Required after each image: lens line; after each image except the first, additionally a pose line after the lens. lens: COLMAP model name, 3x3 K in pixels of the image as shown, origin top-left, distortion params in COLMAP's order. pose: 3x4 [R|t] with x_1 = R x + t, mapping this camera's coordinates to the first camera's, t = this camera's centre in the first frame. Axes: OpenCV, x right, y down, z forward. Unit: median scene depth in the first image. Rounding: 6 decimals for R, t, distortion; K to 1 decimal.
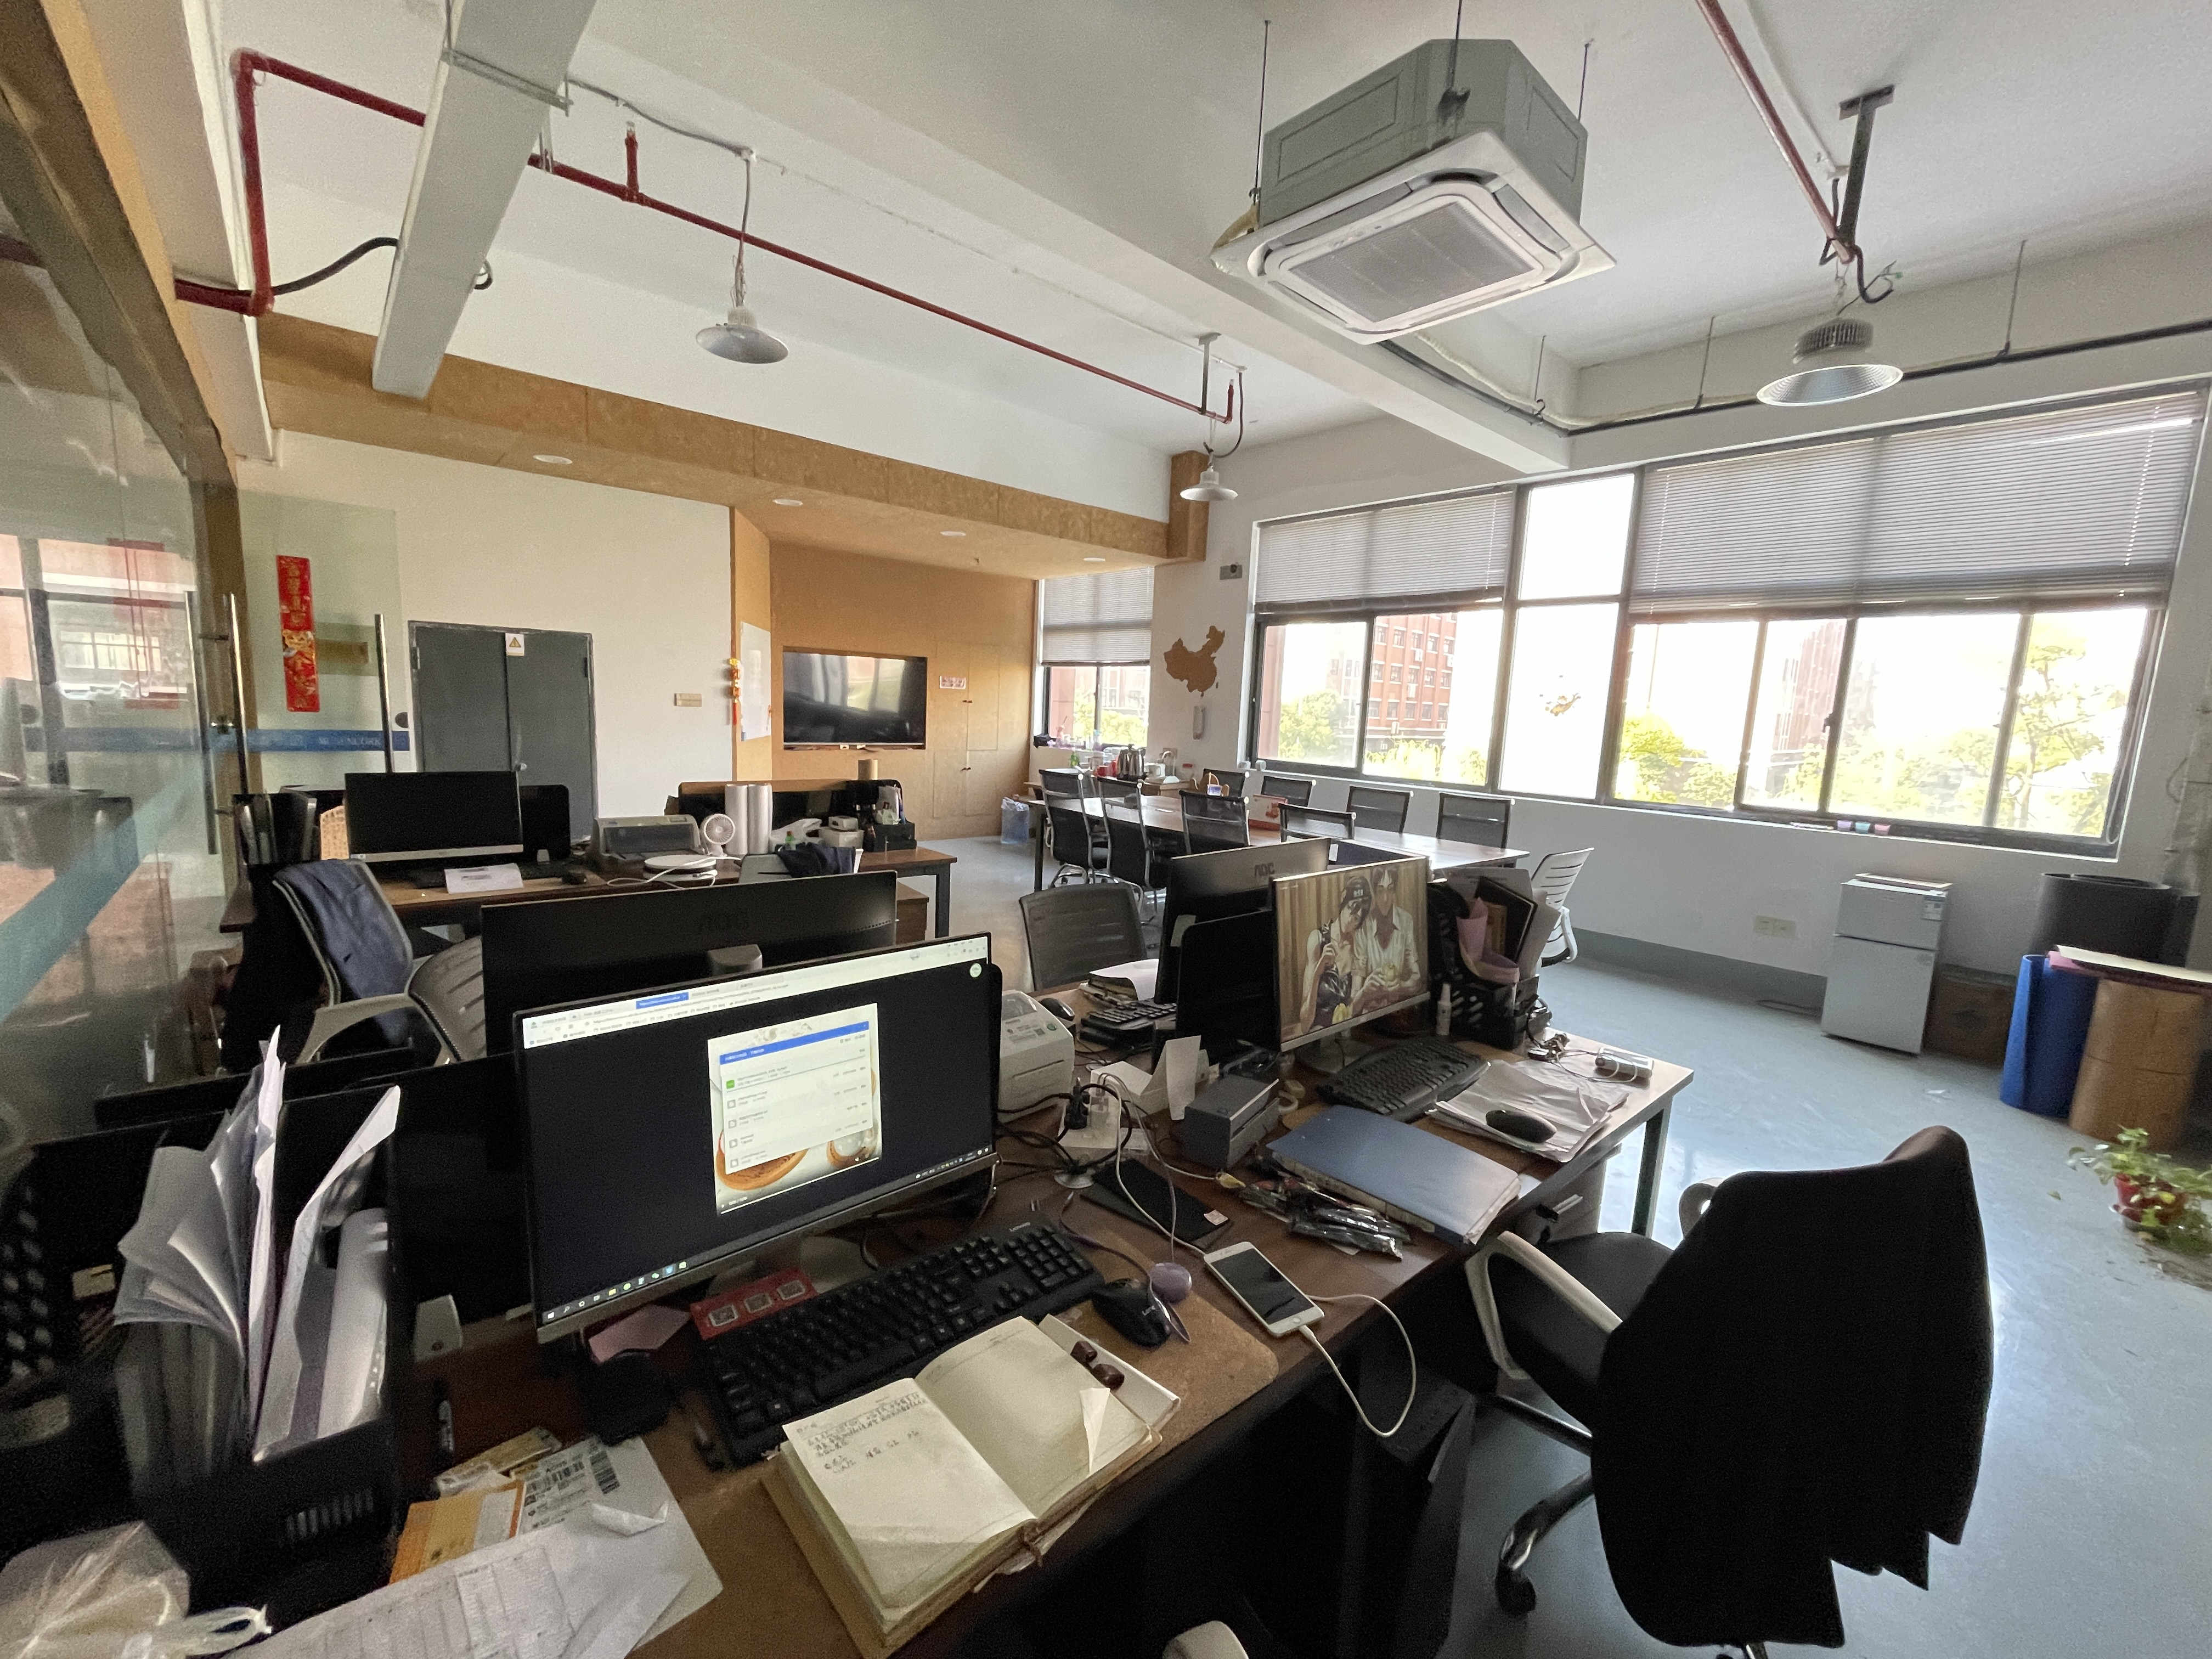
lens RADIAL K [[884.5, 0, 1108.2], [0, 884.5, 819.3], [0, 0, 1]] dist [-0.001840, 0.000837]
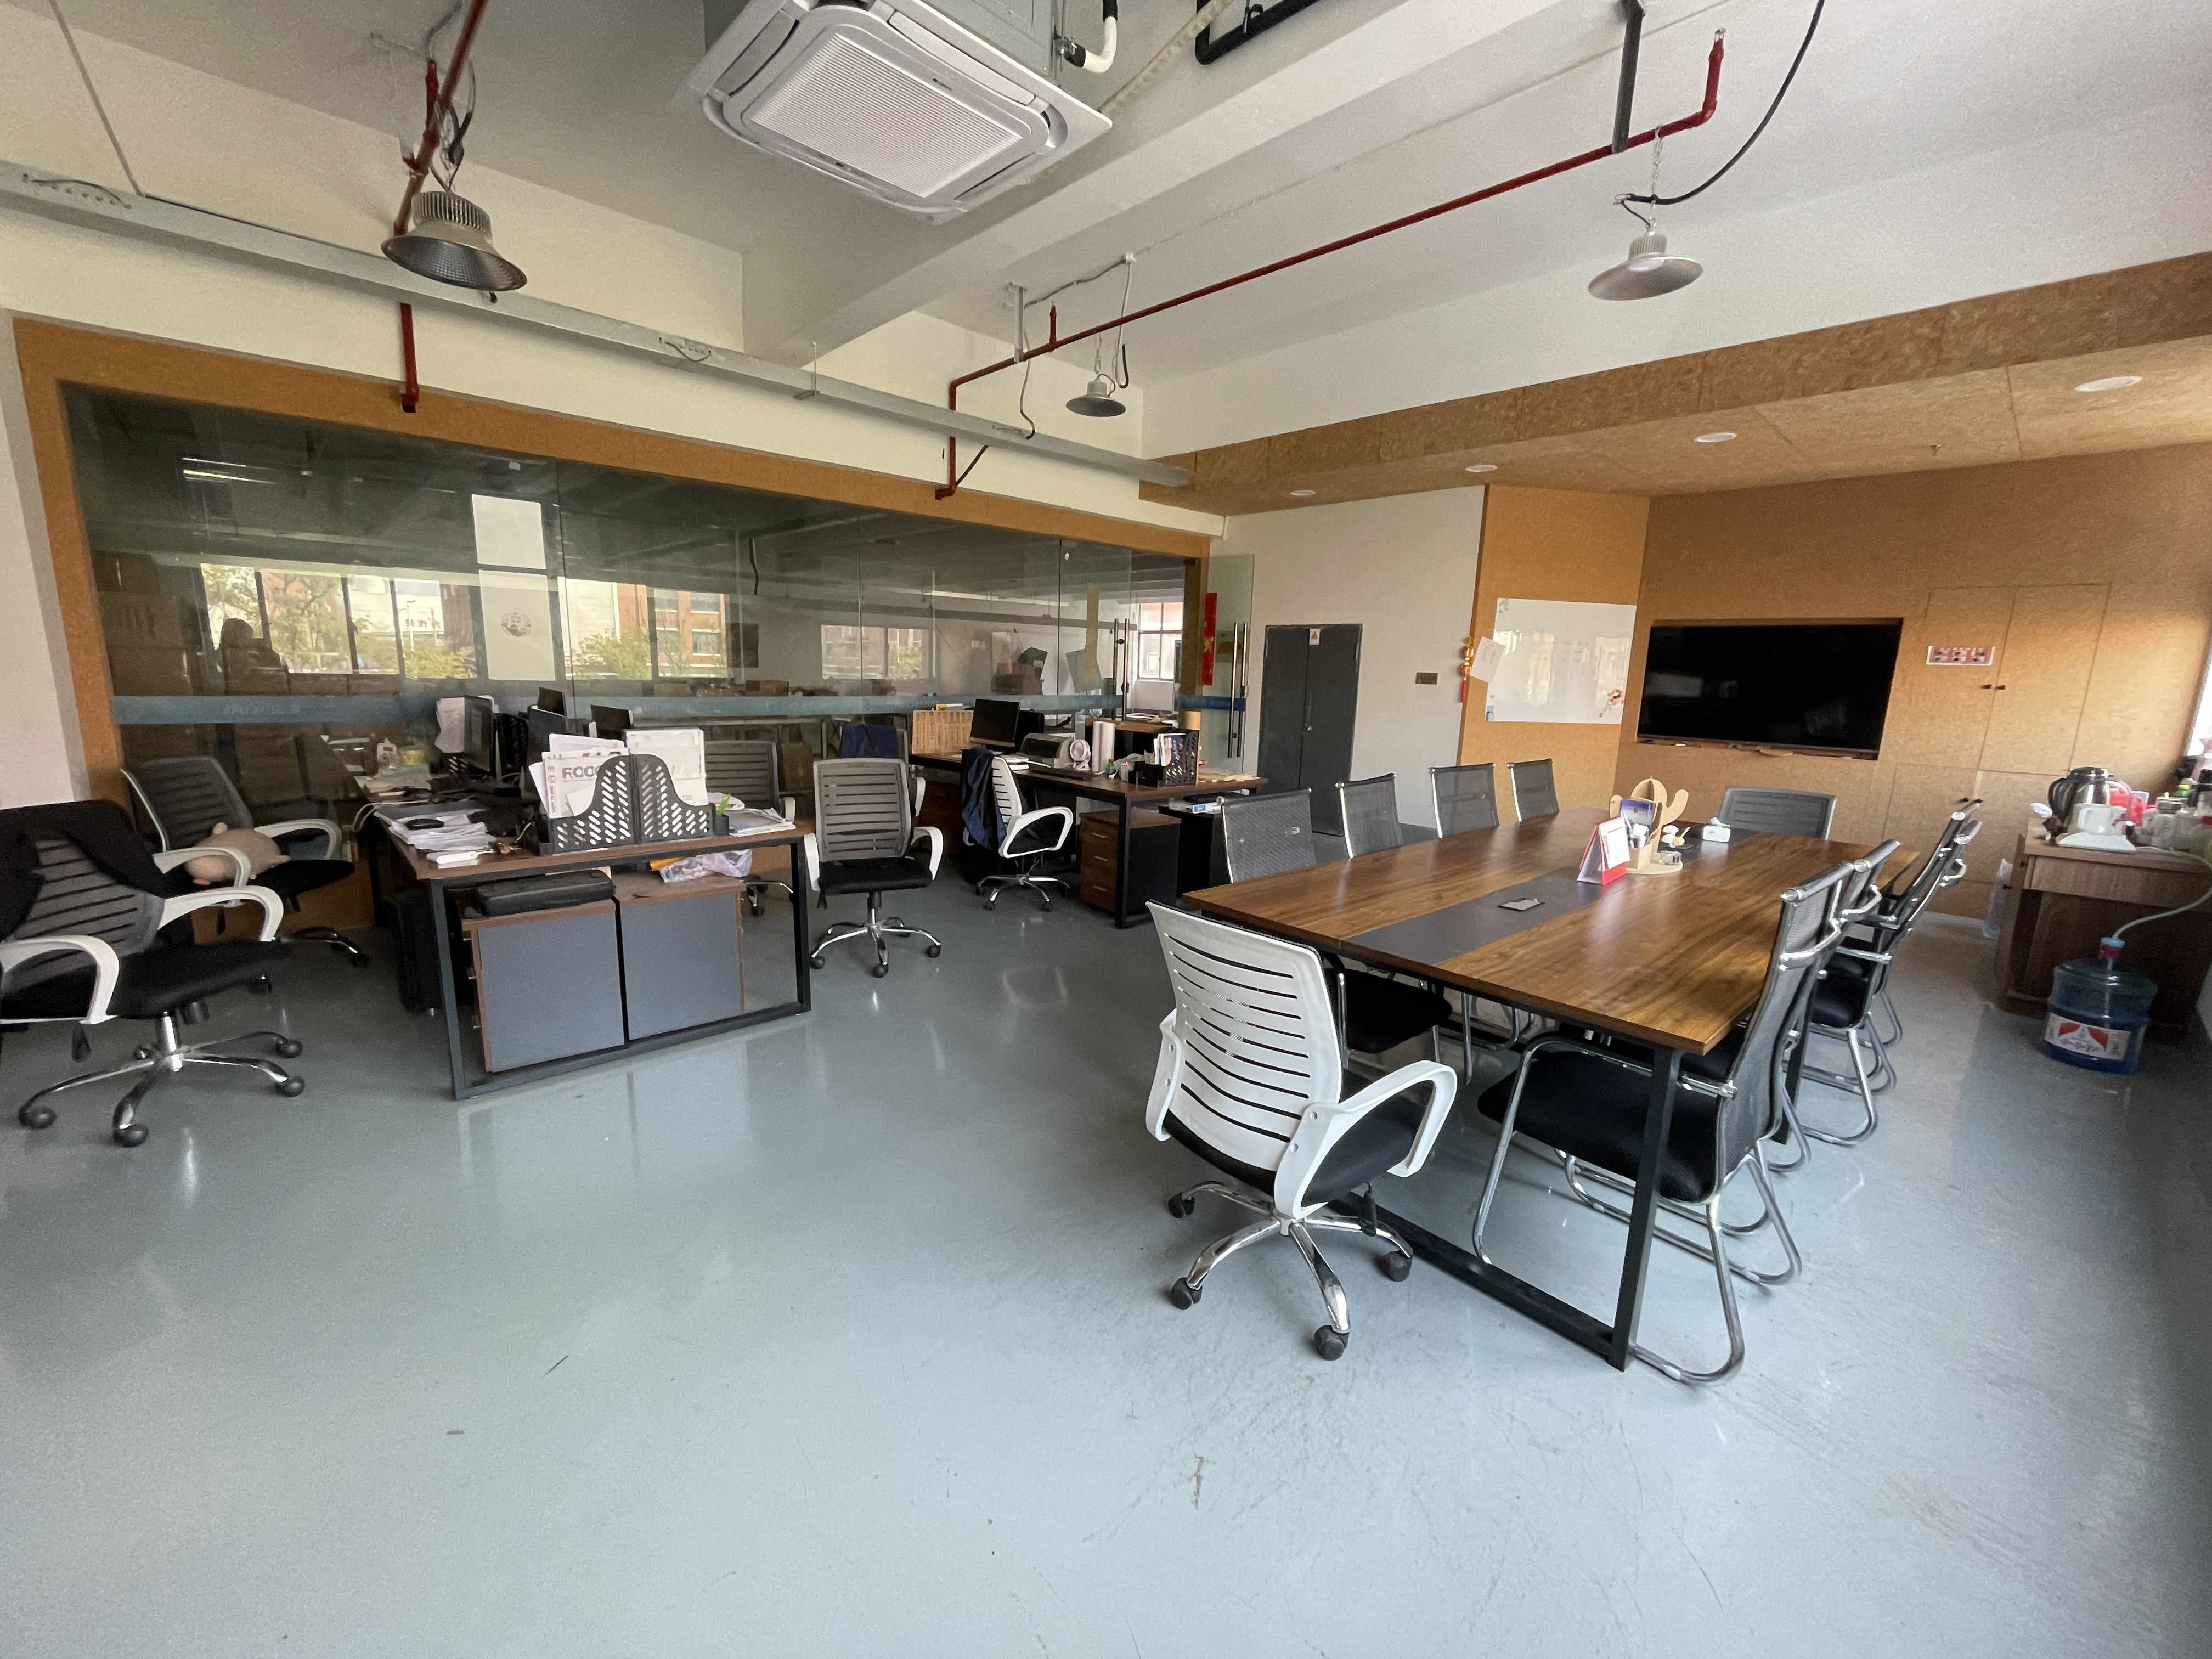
lens RADIAL K [[884.5, 0, 1108.2], [0, 884.5, 819.3], [0, 0, 1]] dist [-0.001840, 0.000837]
pose [[0.035798, 0.131596, -0.990657, 0.687659], [-0.159371, 0.979358, 0.124337, -0.044010], [0.986569, 0.153431, 0.056031, 0.664272]]
